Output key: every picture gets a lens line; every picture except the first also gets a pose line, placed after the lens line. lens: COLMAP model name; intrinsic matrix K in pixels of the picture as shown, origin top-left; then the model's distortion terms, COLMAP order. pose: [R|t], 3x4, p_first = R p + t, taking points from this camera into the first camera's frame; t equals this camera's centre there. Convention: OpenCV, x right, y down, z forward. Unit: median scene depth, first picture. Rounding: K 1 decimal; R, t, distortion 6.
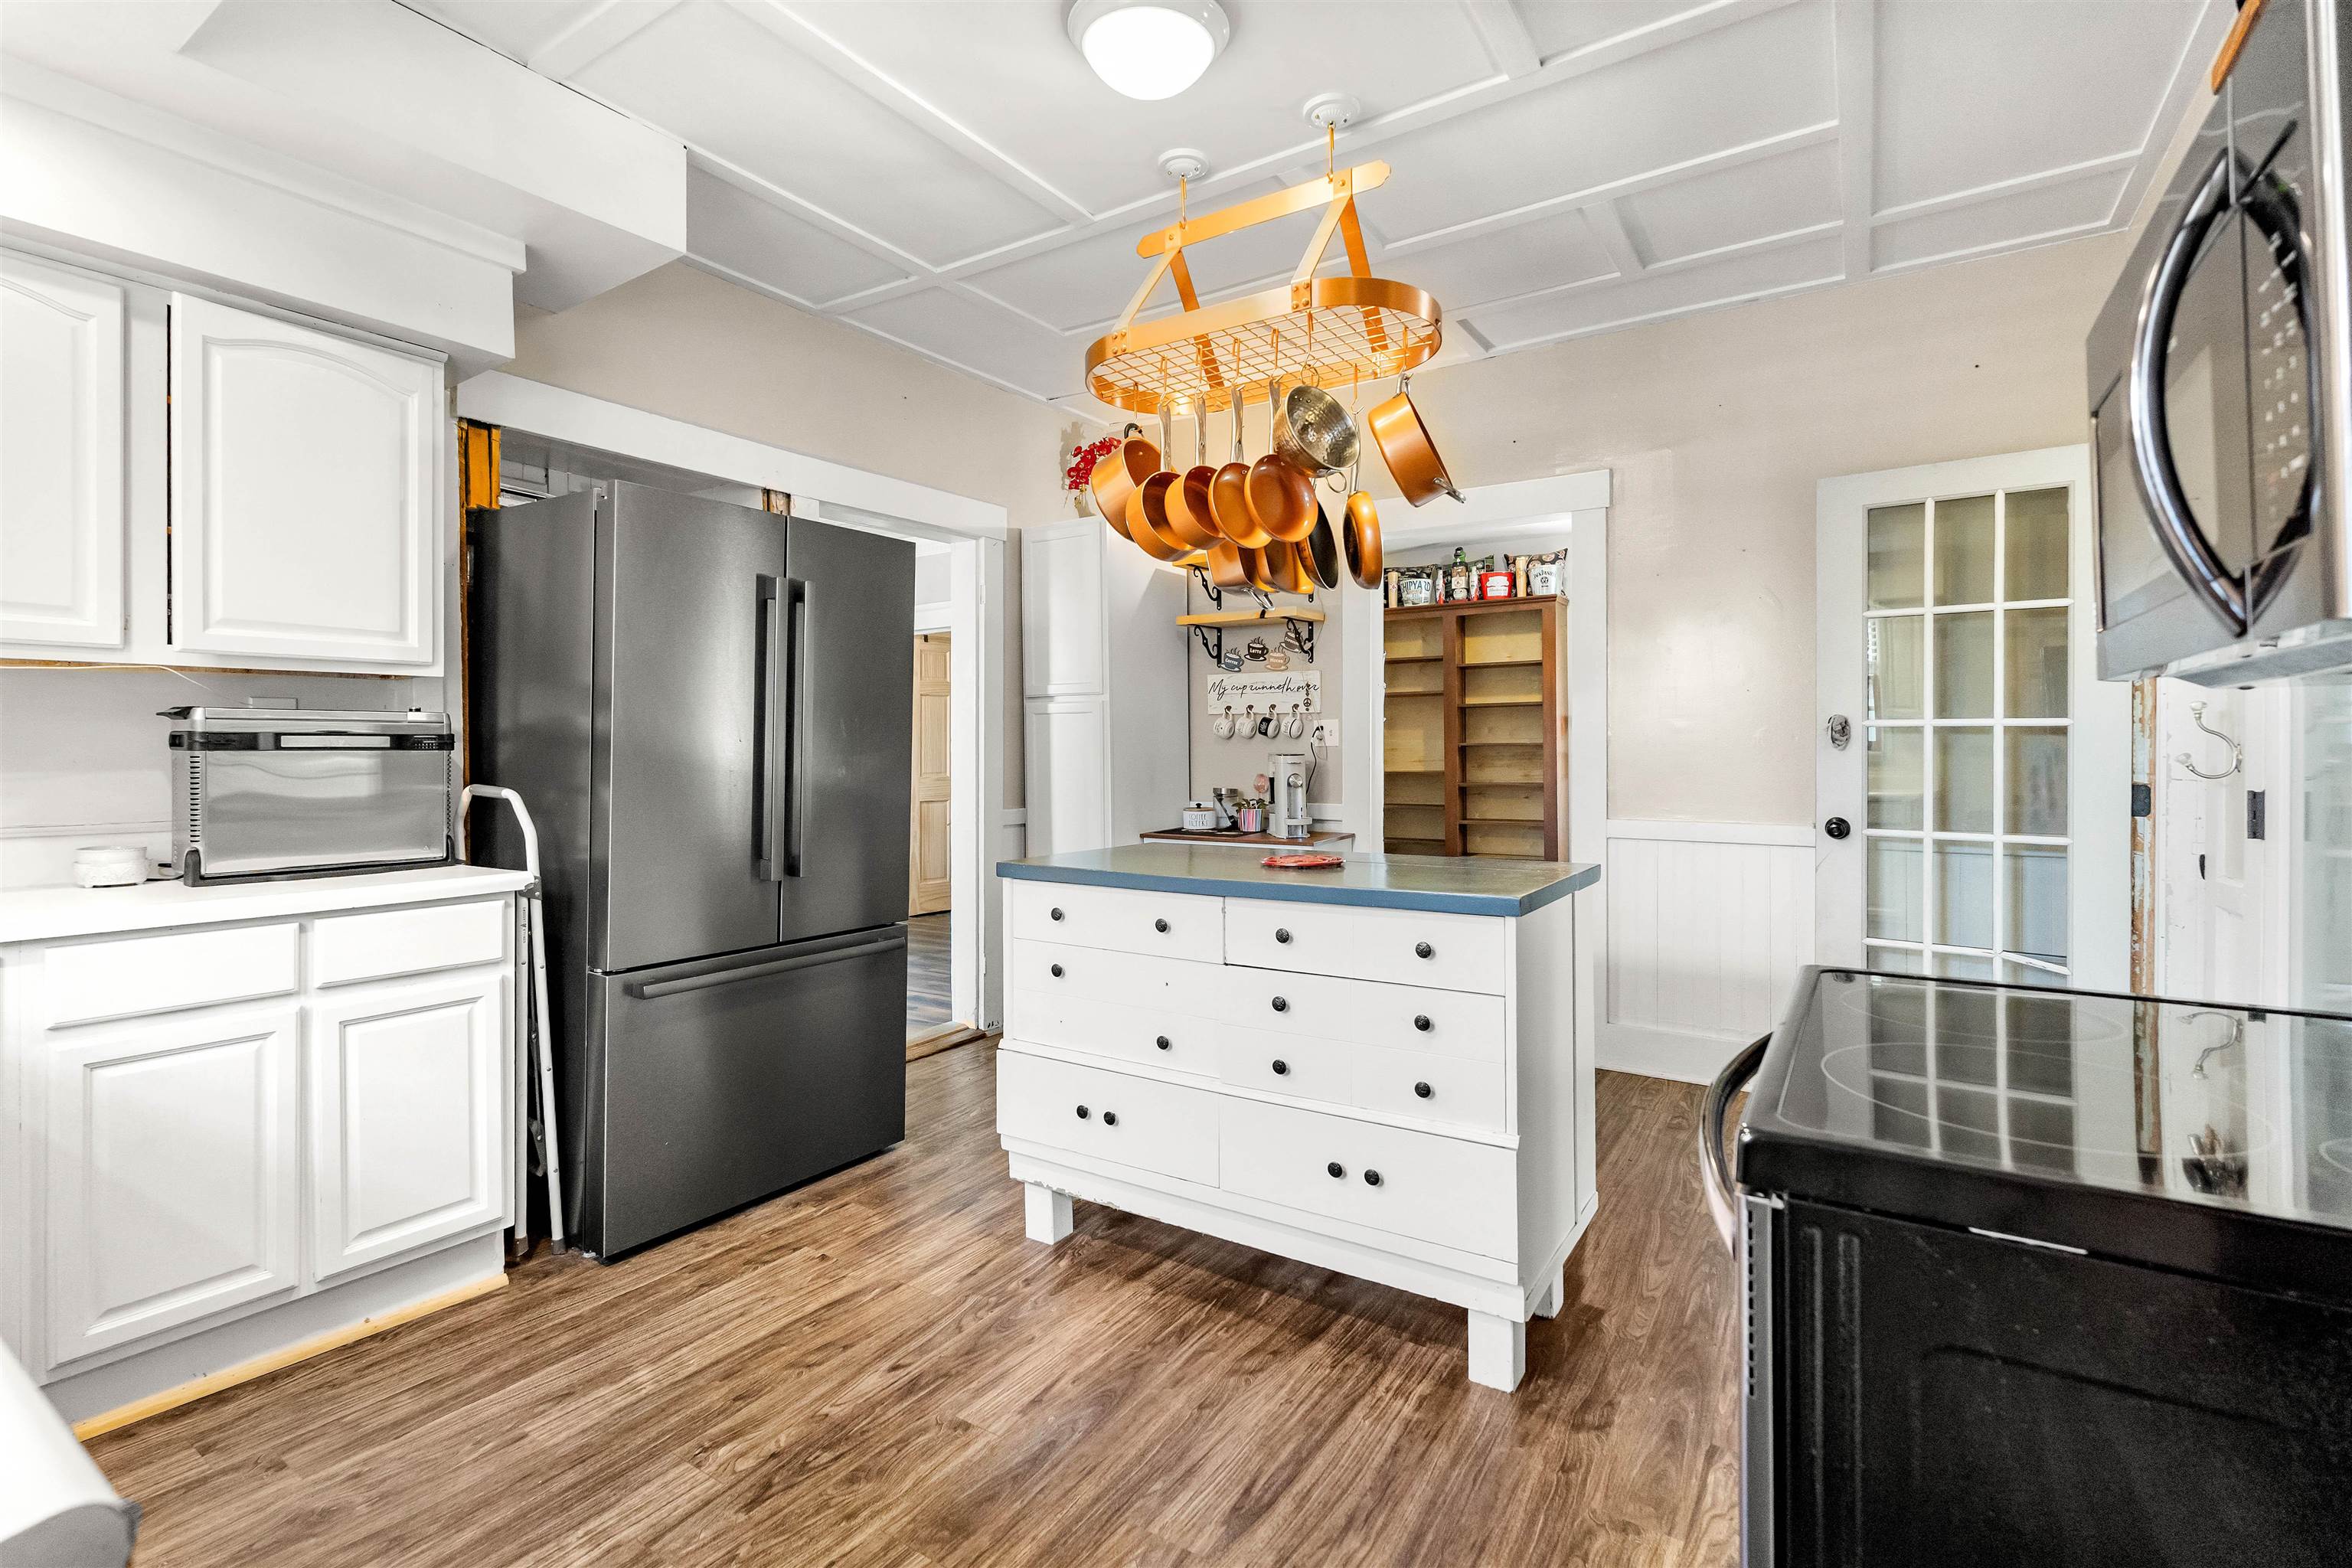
lens RADIAL K [[1062.3, 0, 1174.6], [0, 1062.3, 769.7], [0, 0, 1]] dist [-0.001528, -0.000523]
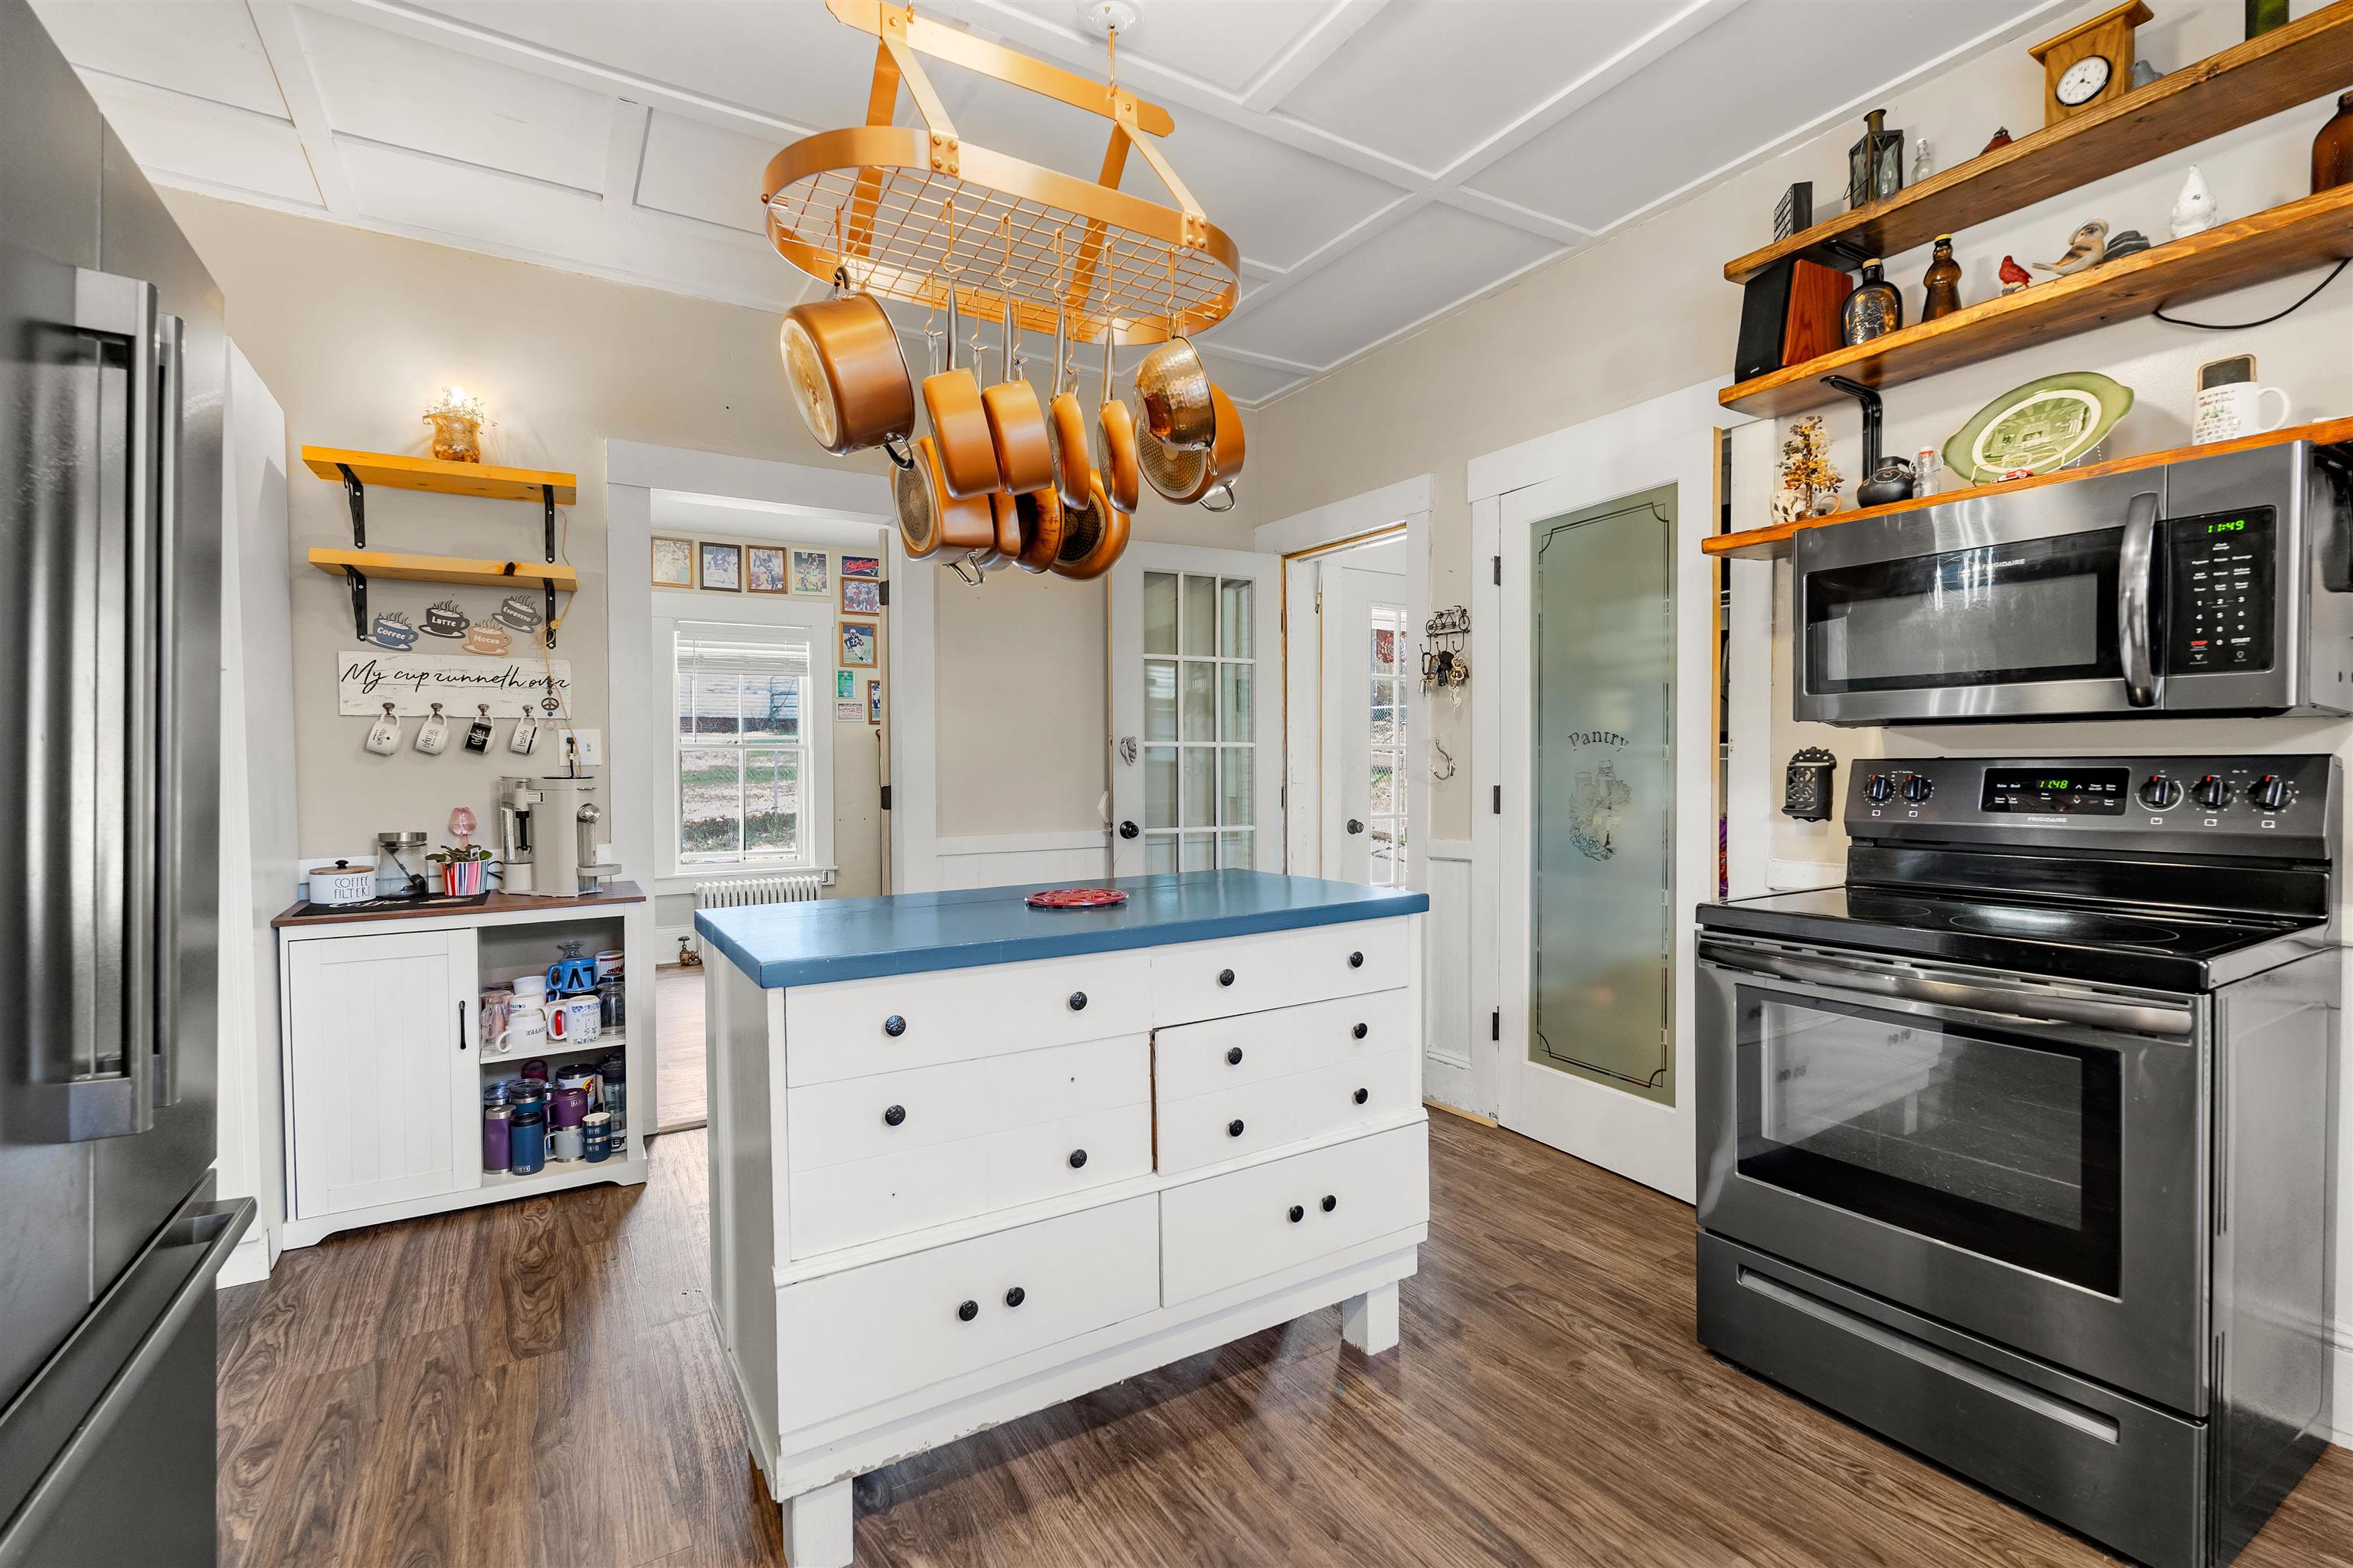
lens RADIAL K [[1051.8, 0, 1178.0], [0, 1051.8, 796.7], [0, 0, 1]] dist [-0.000808, 0.000295]
pose [[0.428557, -0.029293, 0.903040, -0.332641], [0.026047, 0.999459, 0.020059, -0.004634], [-0.903139, 0.014925, 0.429089, 0.321654]]
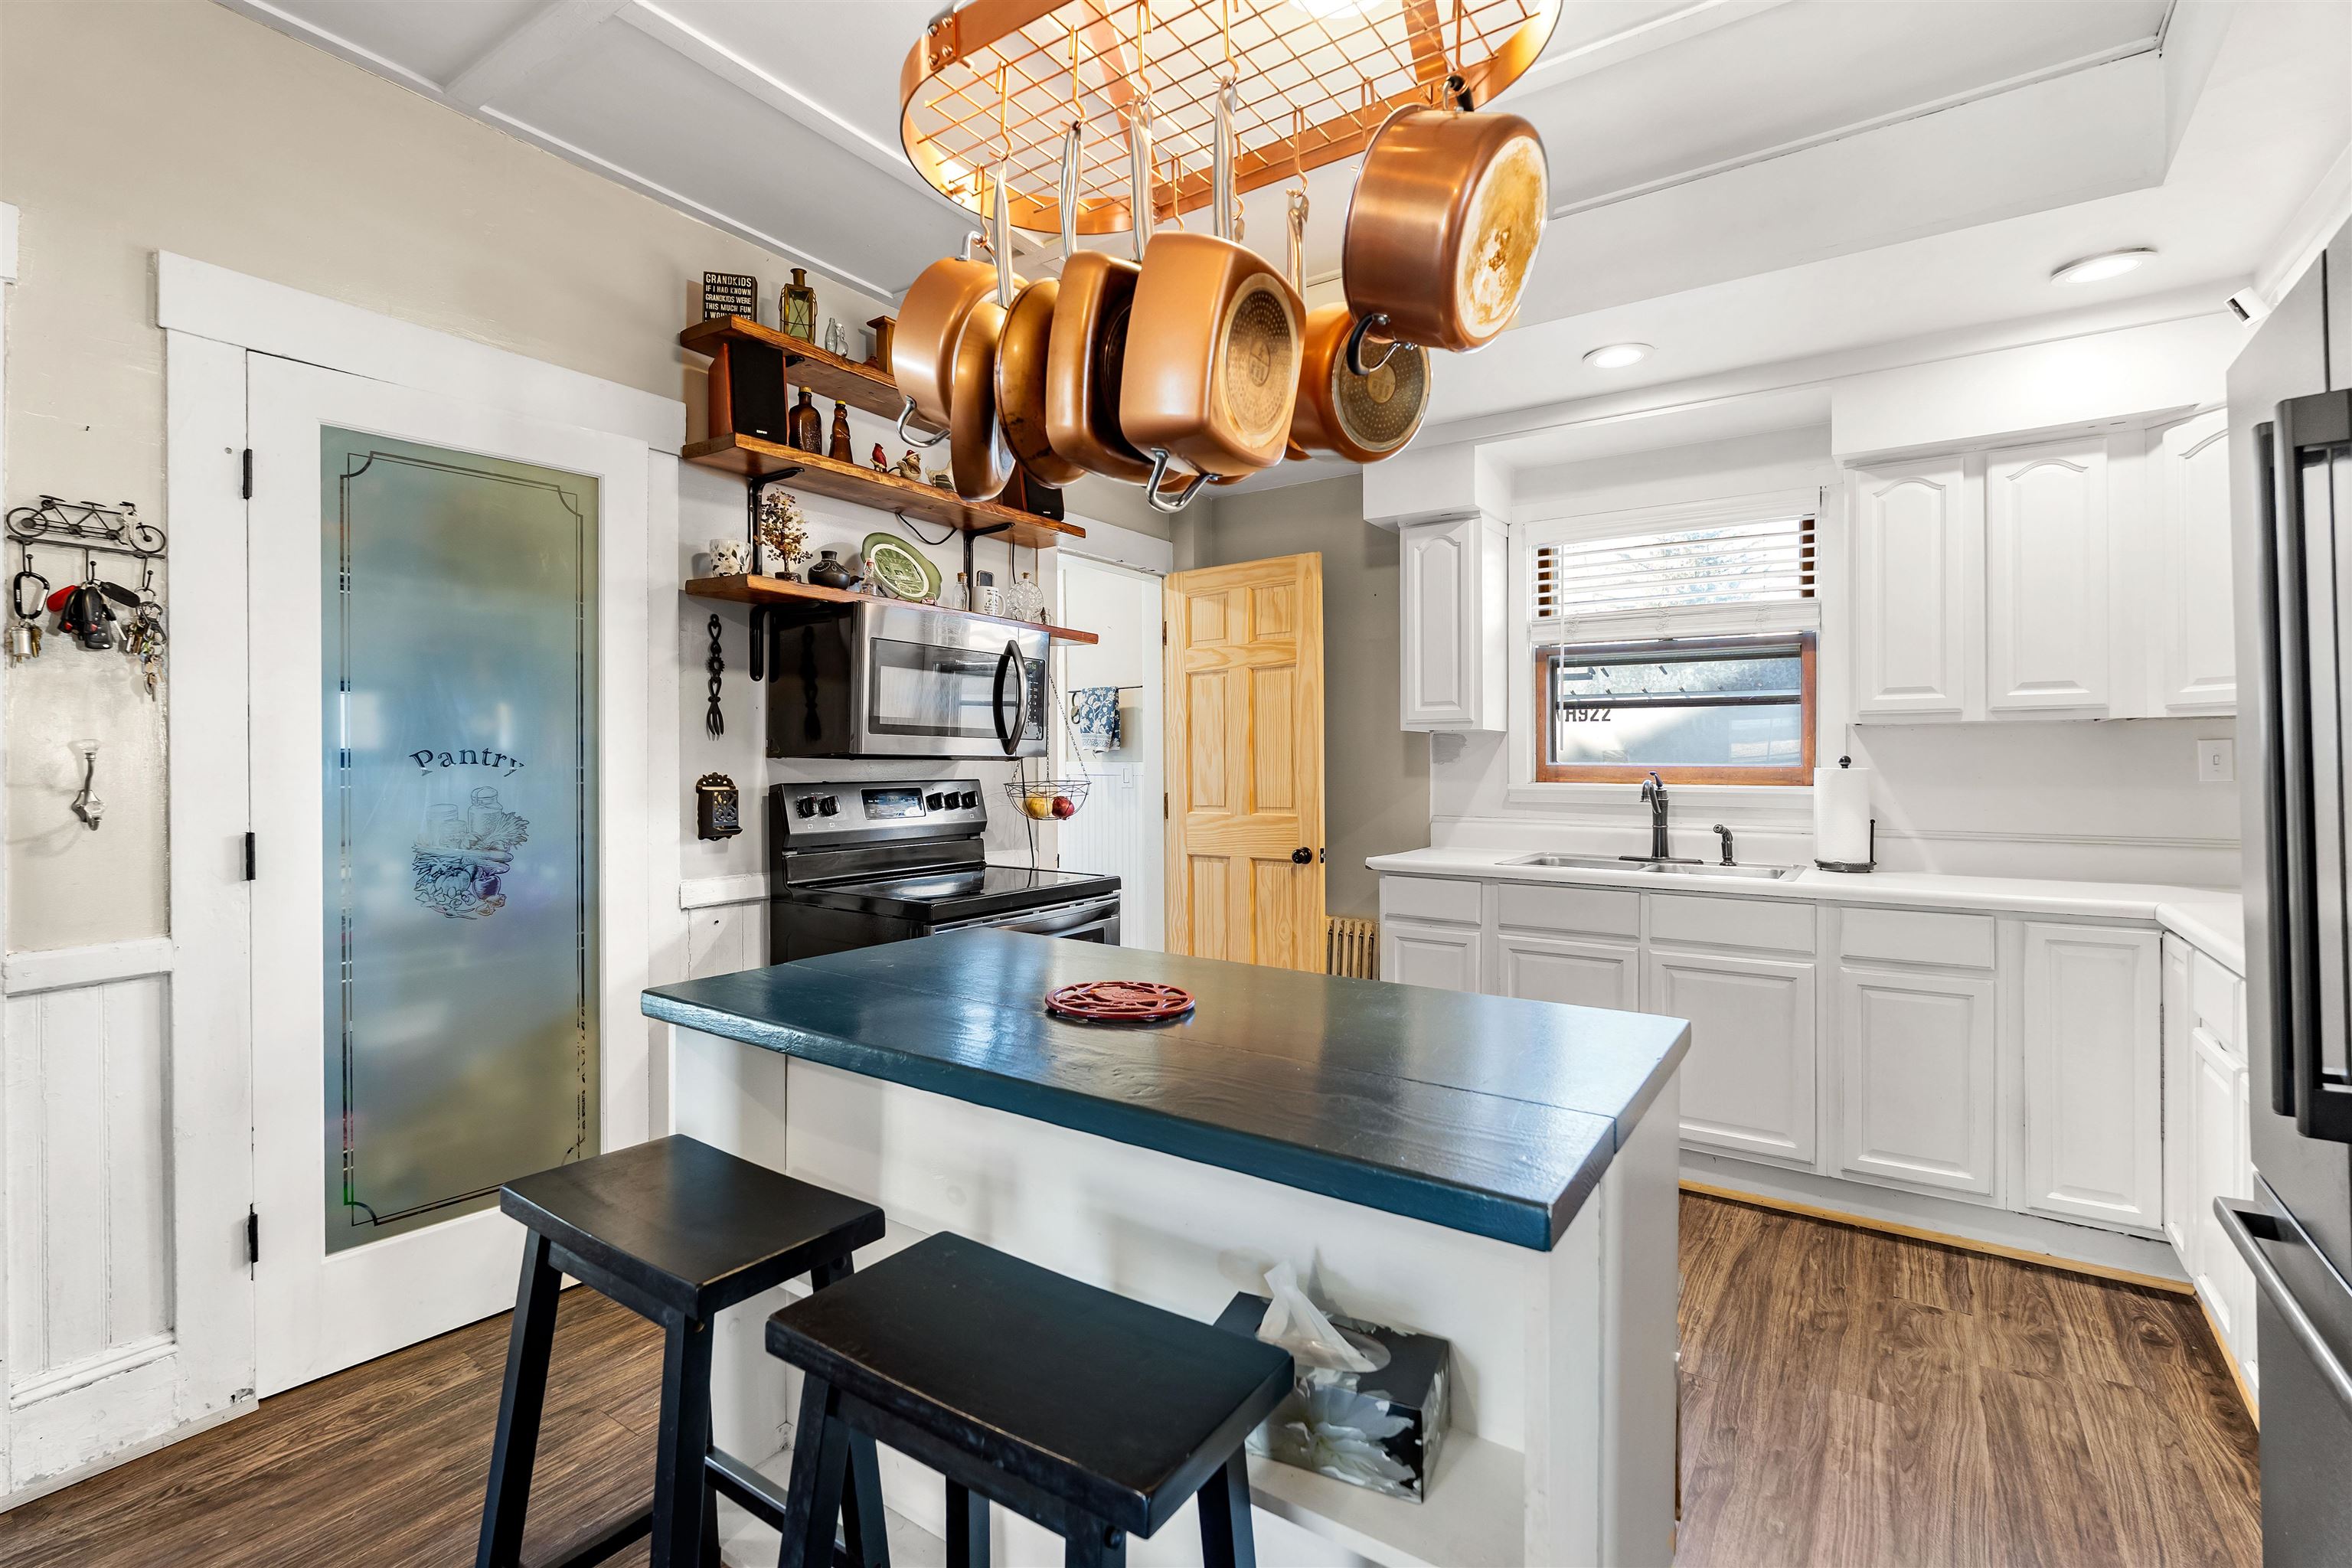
lens RADIAL K [[1062.3, 0, 1174.6], [0, 1062.3, 769.7], [0, 0, 1]] dist [-0.001528, -0.000523]
pose [[-0.999878, 0.001449, 0.015564, 0.045972], [0.001882, 0.999612, 0.027788, -0.030522], [-0.015518, 0.027813, -0.999493, 0.889322]]
